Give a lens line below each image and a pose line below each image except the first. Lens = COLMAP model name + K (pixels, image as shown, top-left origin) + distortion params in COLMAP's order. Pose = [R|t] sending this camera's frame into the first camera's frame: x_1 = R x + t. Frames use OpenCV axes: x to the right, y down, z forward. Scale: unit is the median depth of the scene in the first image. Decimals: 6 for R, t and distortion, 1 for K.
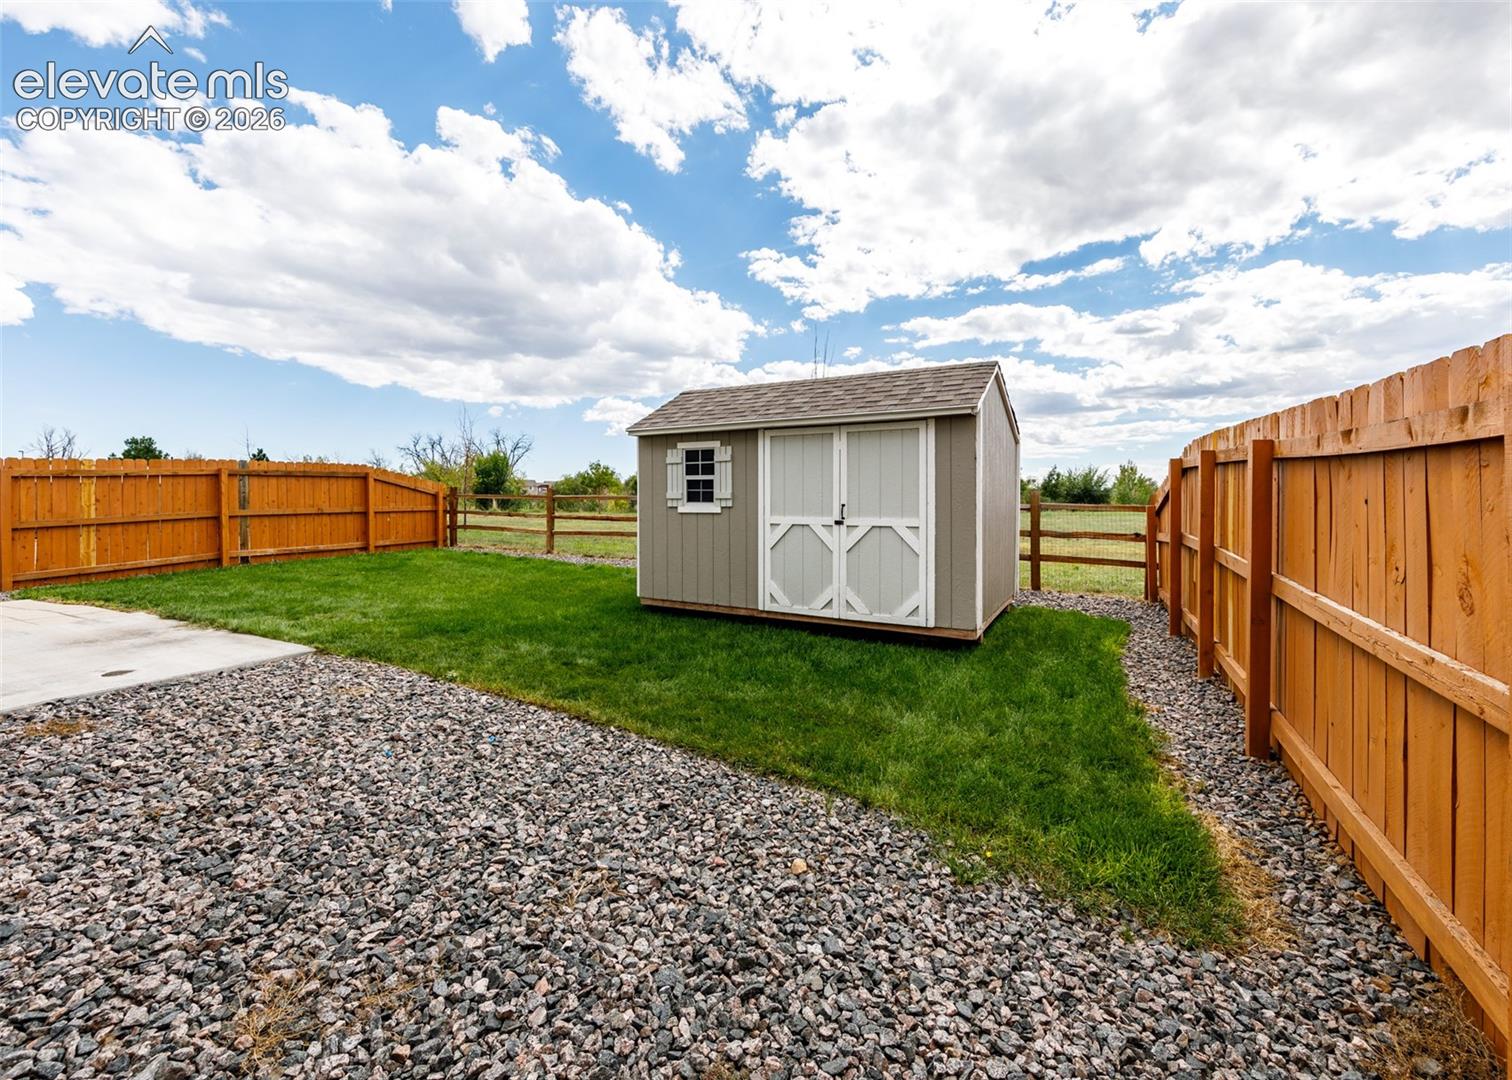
lens RADIAL K [[580.2, 0, 756.0], [0, 580.2, 540.0], [0, 0, 1]] dist [0.016978, 0.000091]
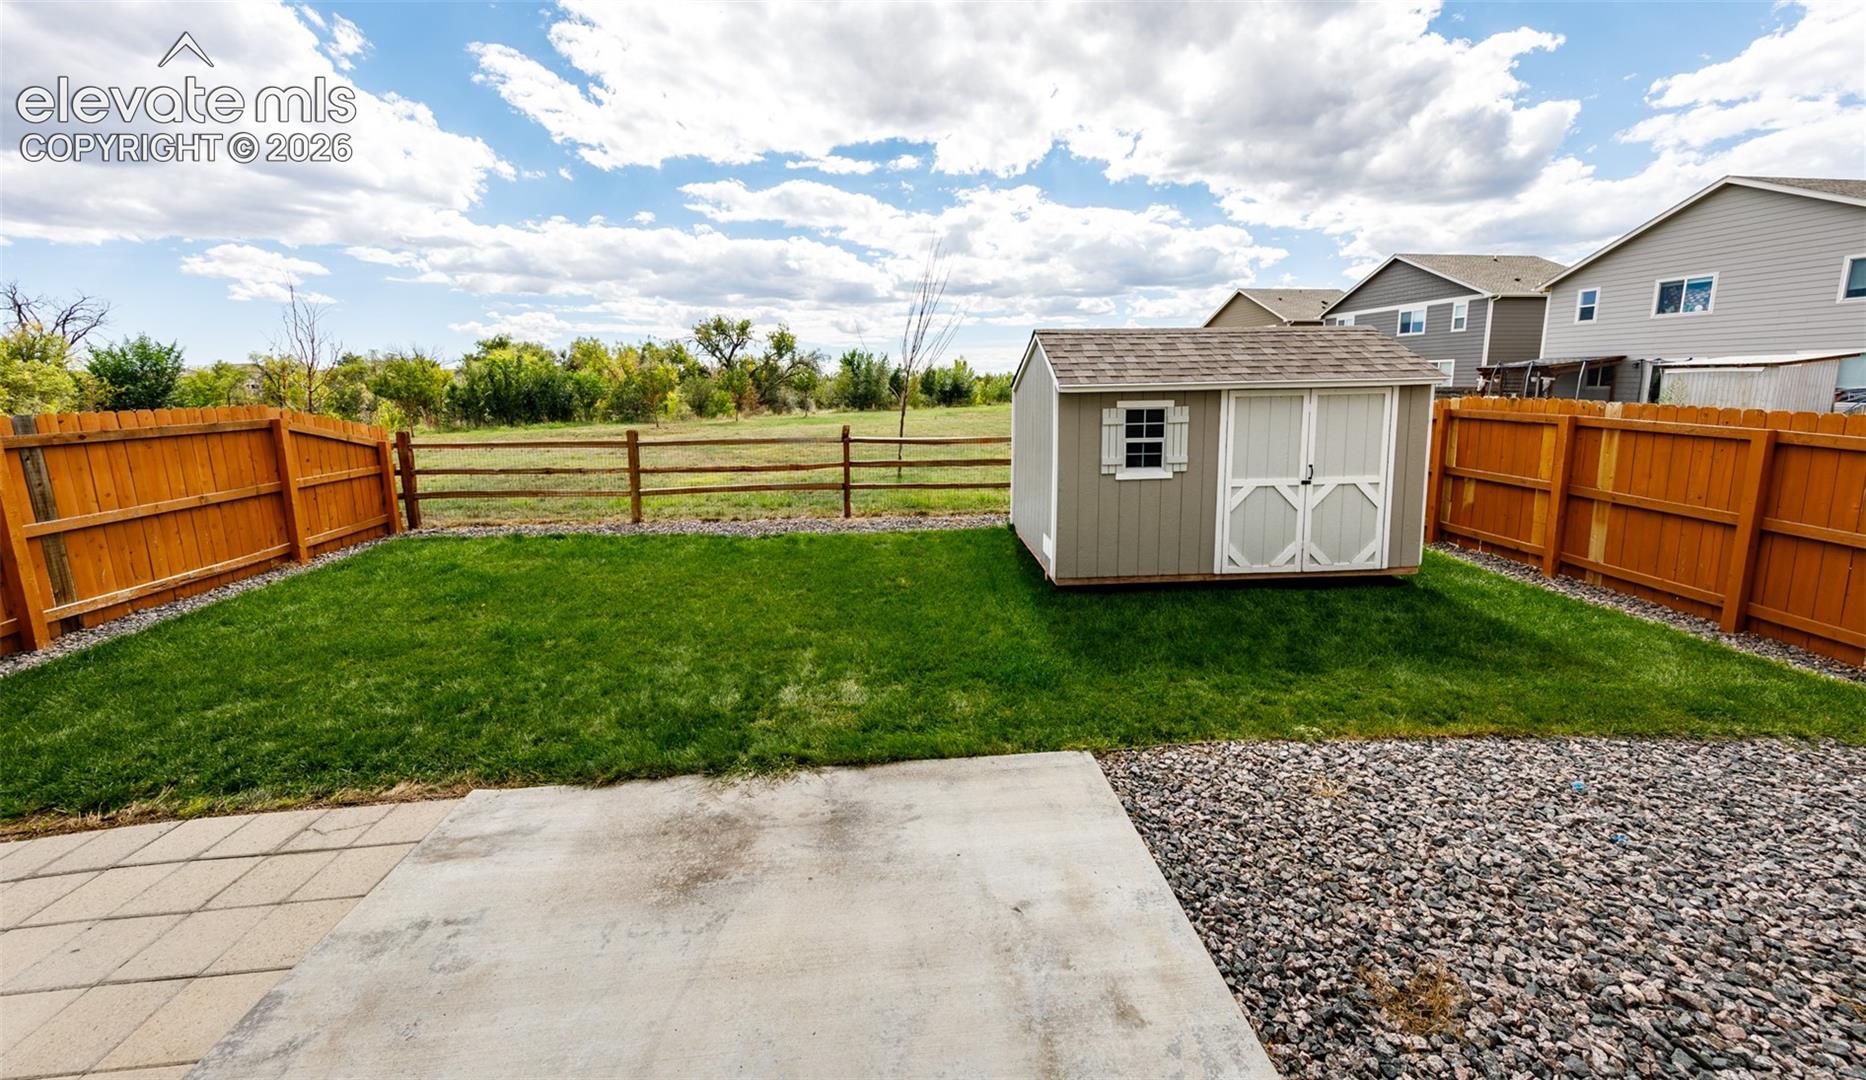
lens RADIAL K [[616.5, 0, 926.7], [0, 616.5, 503.2], [0, 0, 1]] dist [0.000923, 0.000000]
pose [[0.853109, -0.113375, 0.509265, -0.907159], [0.057885, 0.990646, 0.123575, -0.152339], [-0.518511, -0.075944, 0.851692, 0.358791]]
